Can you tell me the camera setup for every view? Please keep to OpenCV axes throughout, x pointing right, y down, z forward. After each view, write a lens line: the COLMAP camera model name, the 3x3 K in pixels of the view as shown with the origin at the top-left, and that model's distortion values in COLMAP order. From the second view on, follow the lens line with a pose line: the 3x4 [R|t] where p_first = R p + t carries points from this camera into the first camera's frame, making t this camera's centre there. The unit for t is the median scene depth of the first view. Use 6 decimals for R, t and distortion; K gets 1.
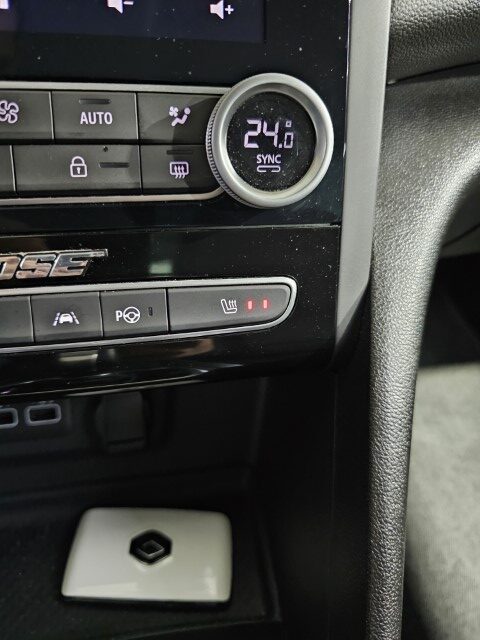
lens RADIAL K [[470.8, 0, 238.2], [0, 470.8, 319.2], [0, 0, 1]] dist [-0.018207, -0.003079]
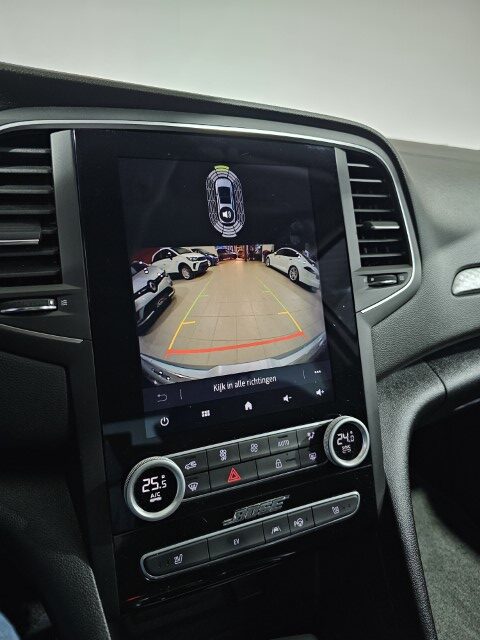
lens RADIAL K [[431.0, 0, 236.0], [0, 431.0, 320.8], [0, 0, 1]] dist [0.022869, -0.011753]
pose [[0.982606, -0.087169, 0.163973, -0.831770], [0.131810, 0.949367, -0.285181, -0.398926], [-0.130812, 0.301834, 0.944343, -1.307762]]
